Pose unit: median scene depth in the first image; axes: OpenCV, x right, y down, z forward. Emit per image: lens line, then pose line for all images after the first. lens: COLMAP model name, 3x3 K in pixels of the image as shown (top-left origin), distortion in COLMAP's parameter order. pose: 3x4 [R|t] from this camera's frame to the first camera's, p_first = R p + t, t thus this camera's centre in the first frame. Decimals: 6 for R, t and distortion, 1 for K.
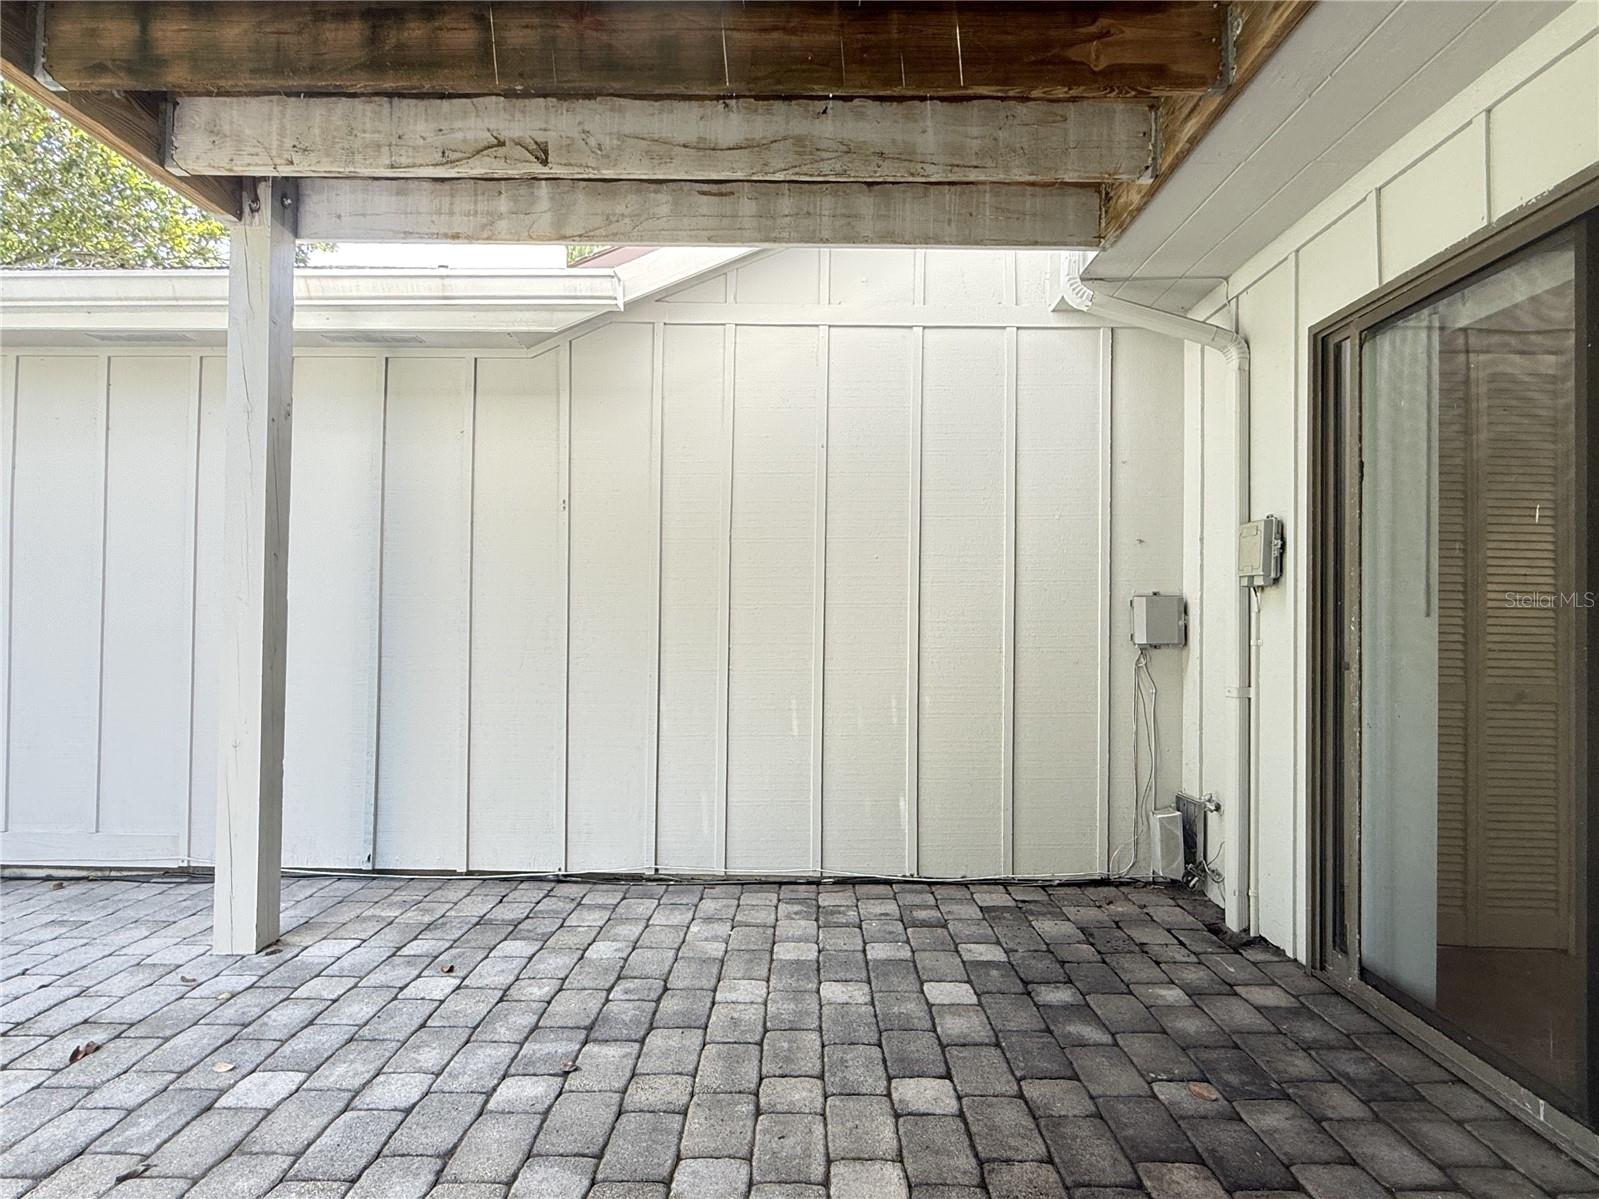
lens RADIAL K [[820.1, 0, 815.0], [0, 820.1, 602.5], [0, 0, 1]] dist [0.001190, -0.000023]
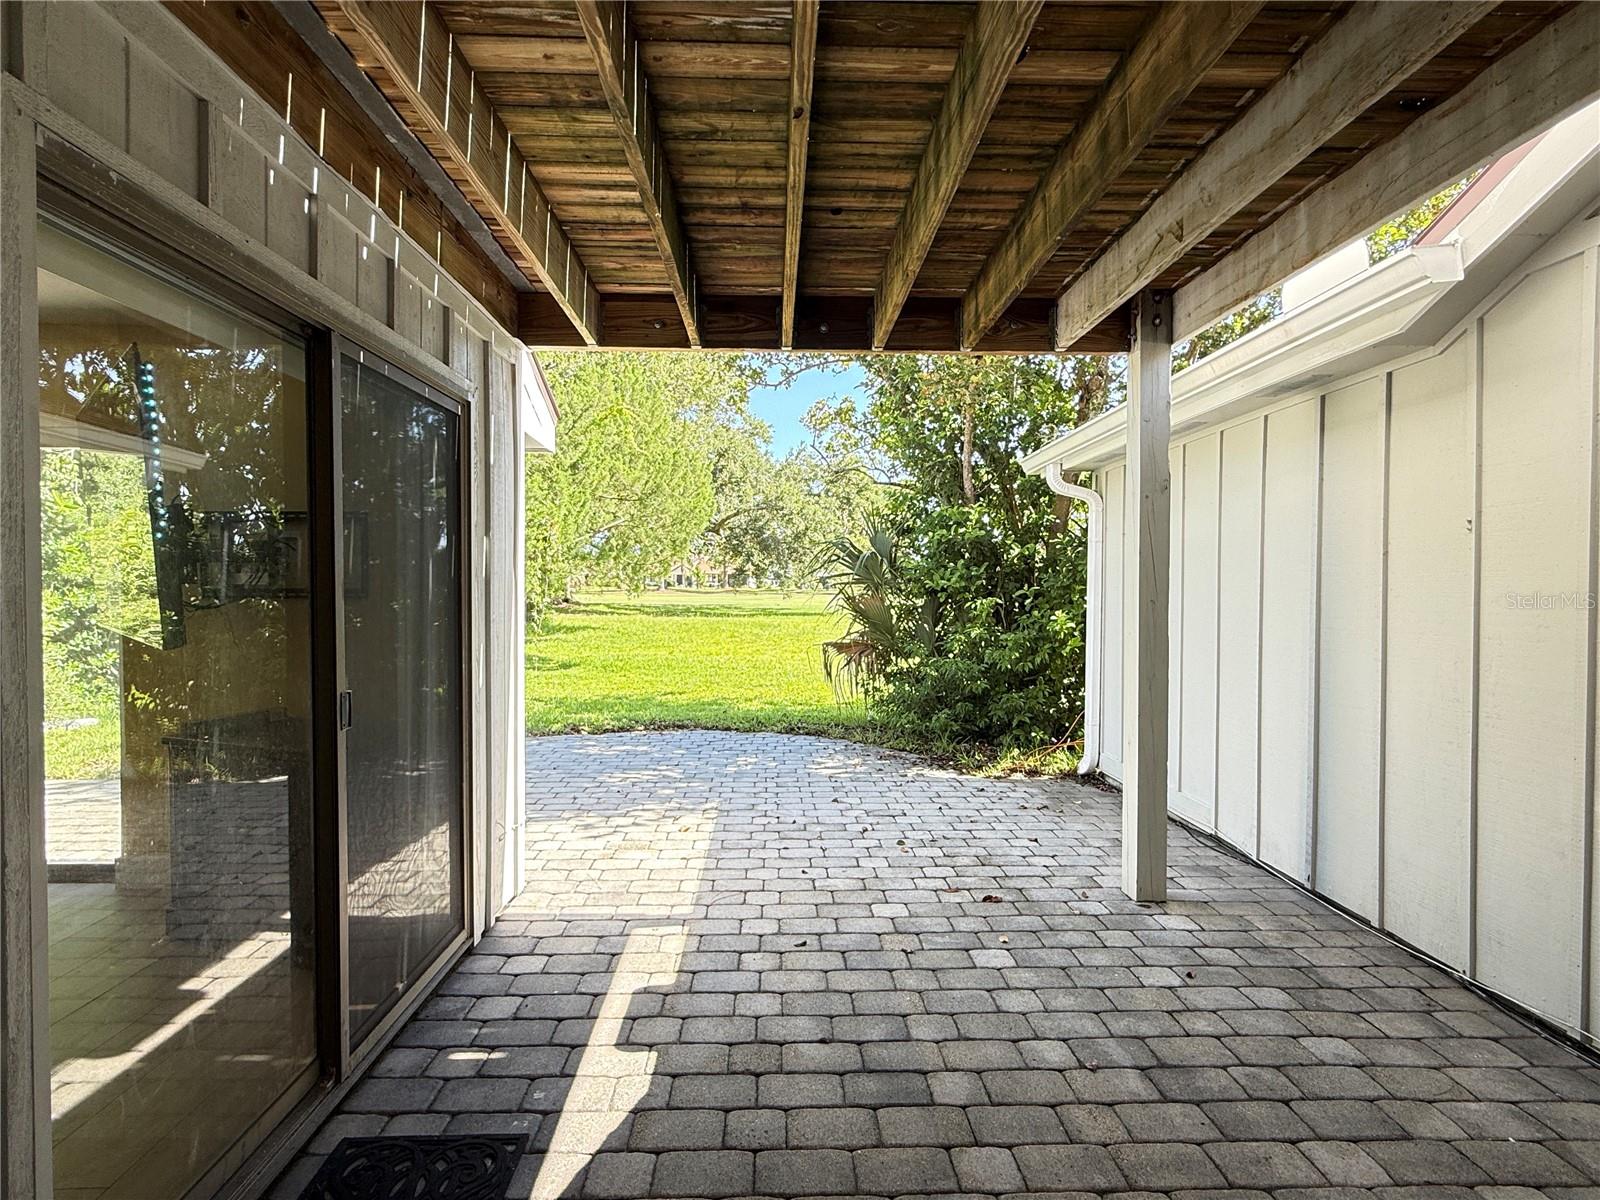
lens RADIAL K [[820.6, 0, 816.1], [0, 820.6, 601.7], [0, 0, 1]] dist [0.001190, -0.000023]
pose [[0.060755, 0.008428, -0.998117, 0.609128], [0.007298, 0.999934, 0.008887, -0.073171], [0.998126, -0.007824, 0.060689, 0.404838]]
